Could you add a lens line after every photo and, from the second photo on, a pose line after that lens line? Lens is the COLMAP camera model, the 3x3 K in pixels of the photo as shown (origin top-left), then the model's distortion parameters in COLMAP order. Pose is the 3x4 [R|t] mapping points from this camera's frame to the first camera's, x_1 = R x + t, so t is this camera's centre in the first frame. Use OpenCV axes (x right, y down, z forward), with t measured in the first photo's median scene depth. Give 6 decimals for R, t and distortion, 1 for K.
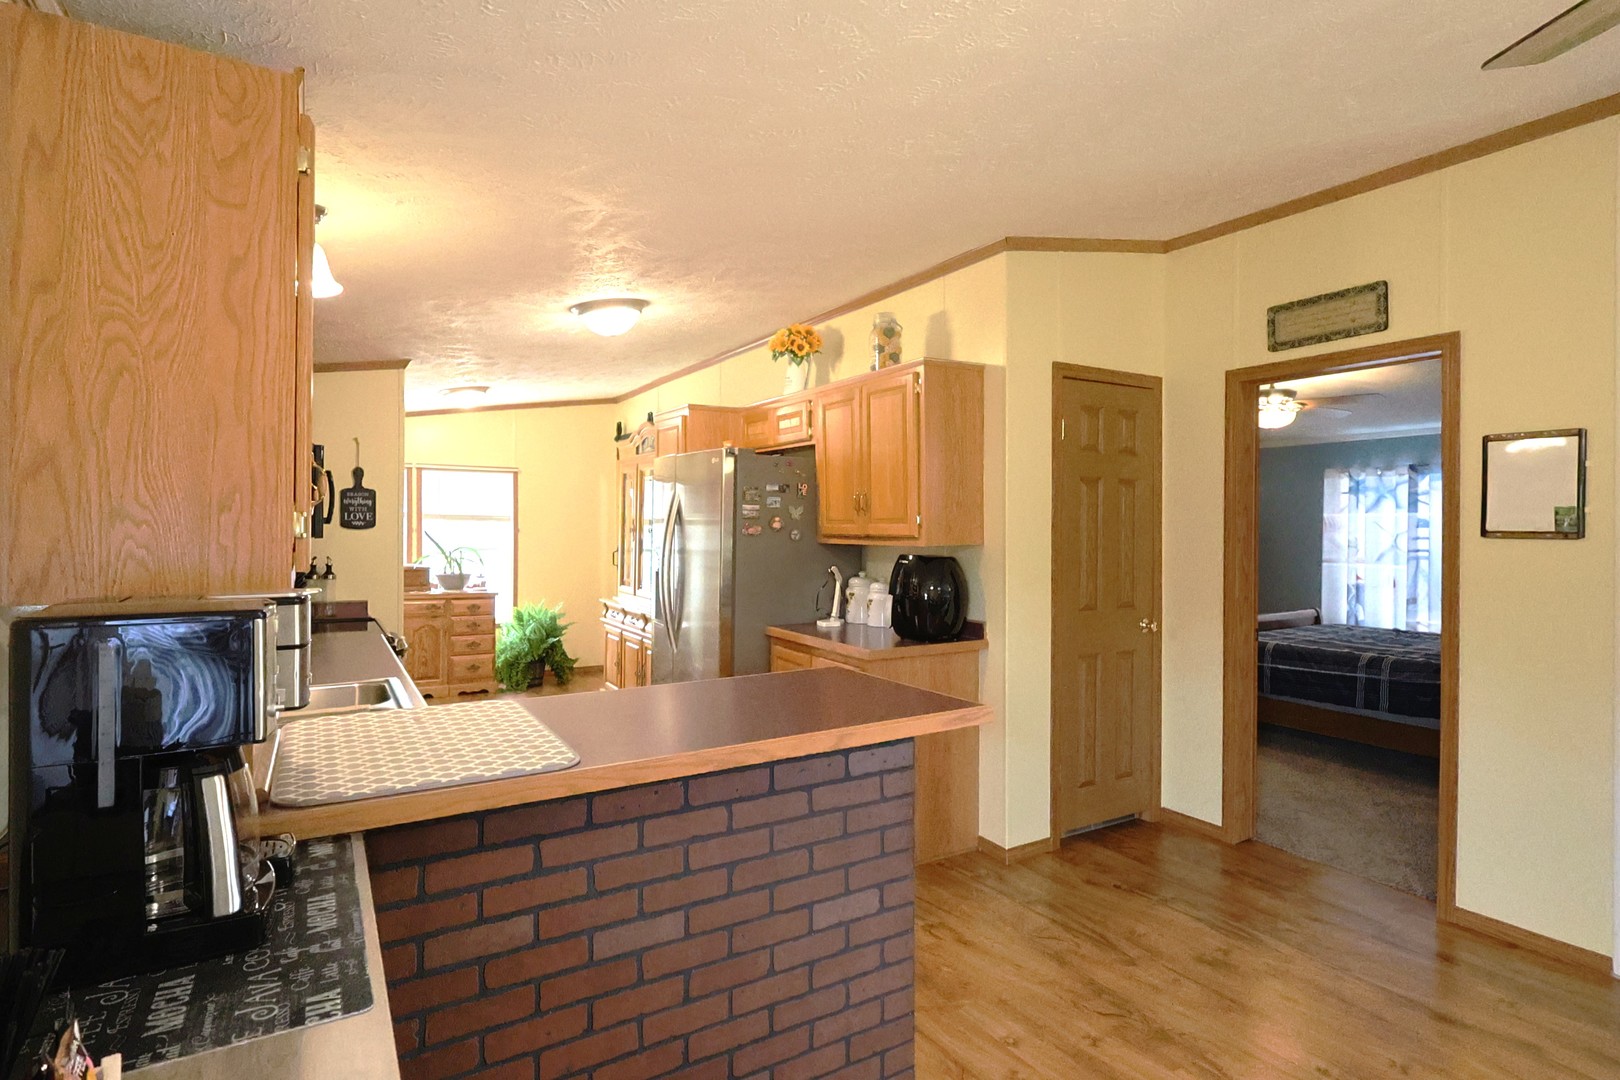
lens RADIAL K [[826.4, 0, 808.5], [0, 826.4, 539.4], [0, 0, 1]] dist [-0.001357, -0.000550]
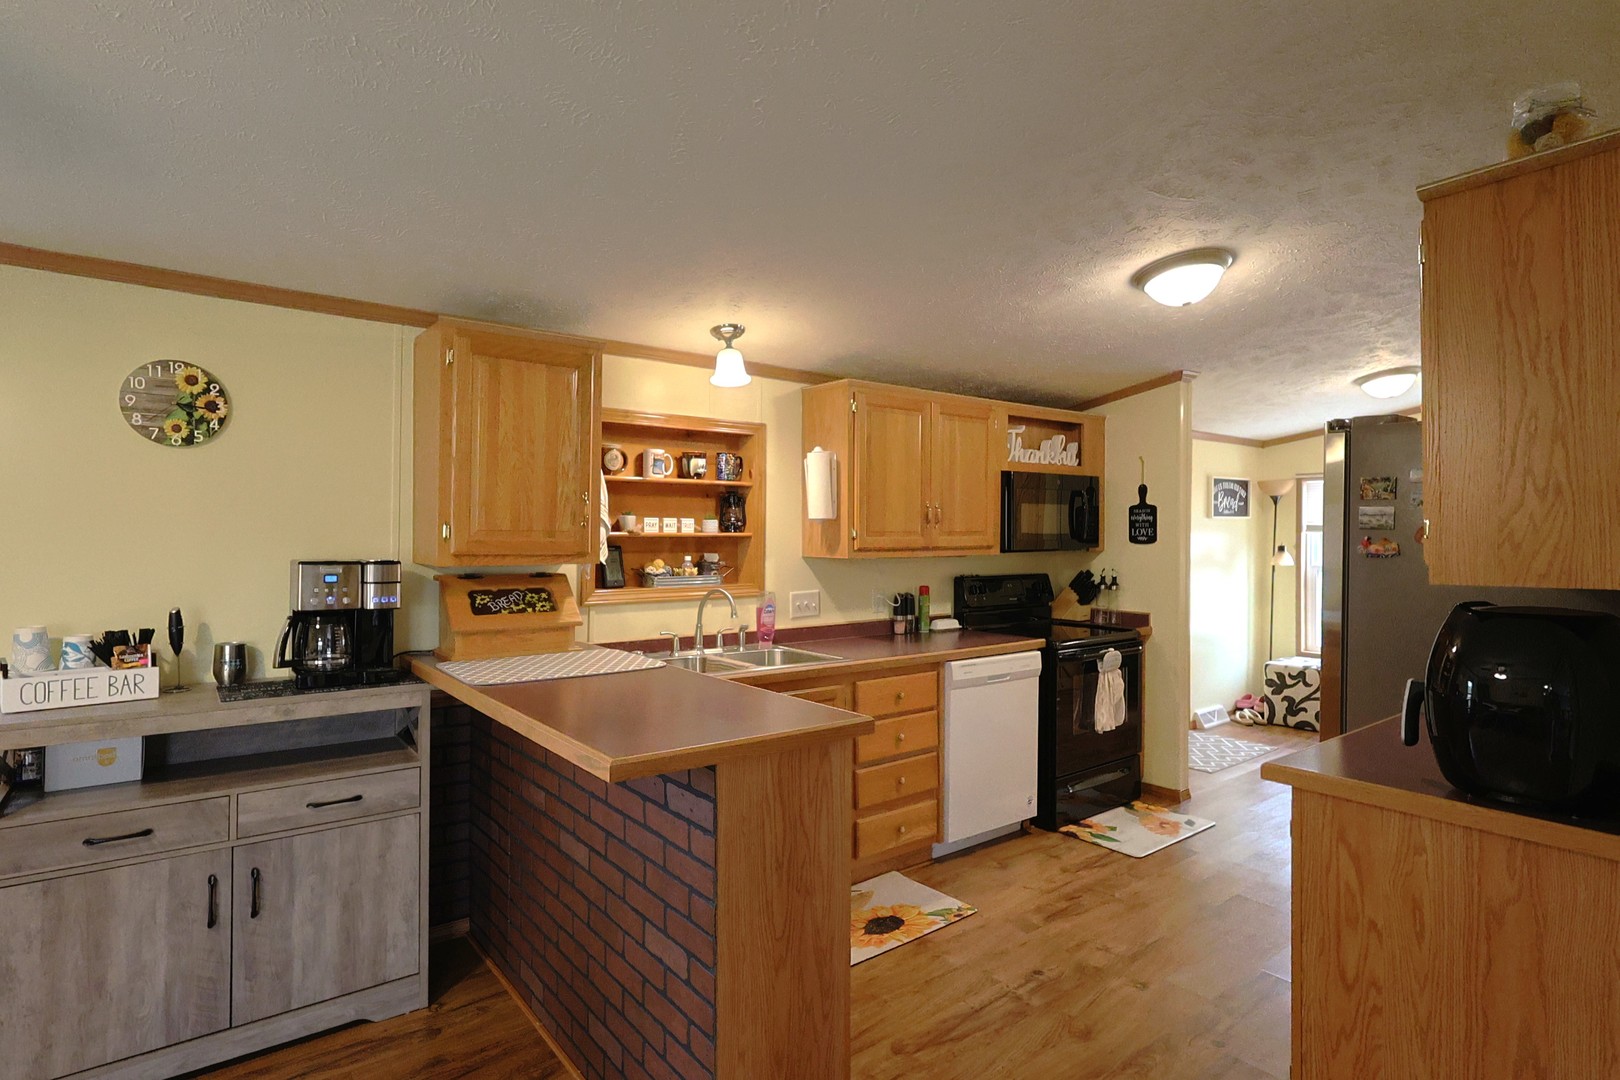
lens RADIAL K [[826.4, 0, 817.9], [0, 826.4, 531.3], [0, 0, 1]] dist [-0.001357, -0.000550]
pose [[0.125936, -0.010913, -0.991978, 0.437258], [-0.021640, 0.999671, -0.013745, -0.005341], [0.991802, 0.023197, 0.125659, 0.460542]]
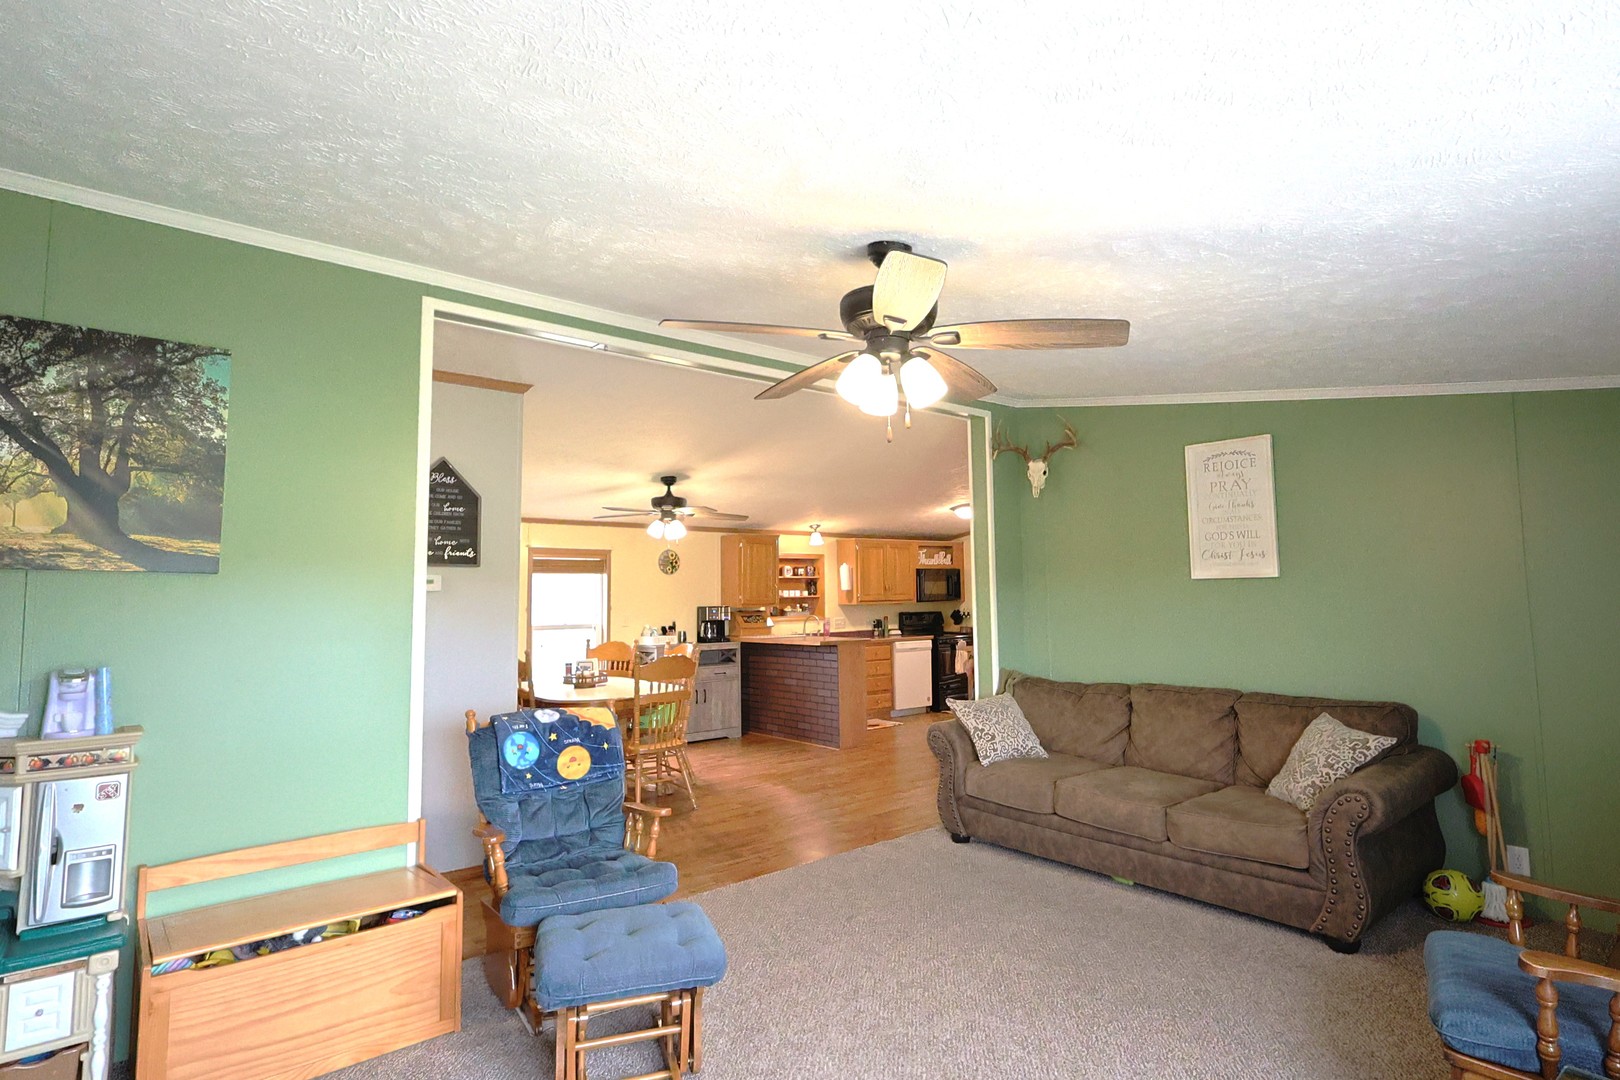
lens RADIAL K [[826.4, 0, 816.0], [0, 826.4, 535.7], [0, 0, 1]] dist [-0.001357, -0.000550]
pose [[0.154524, -0.082488, -0.984540, 1.781522], [-0.001122, 0.996493, -0.083666, 0.010780], [0.987988, 0.014033, 0.153889, 0.148376]]
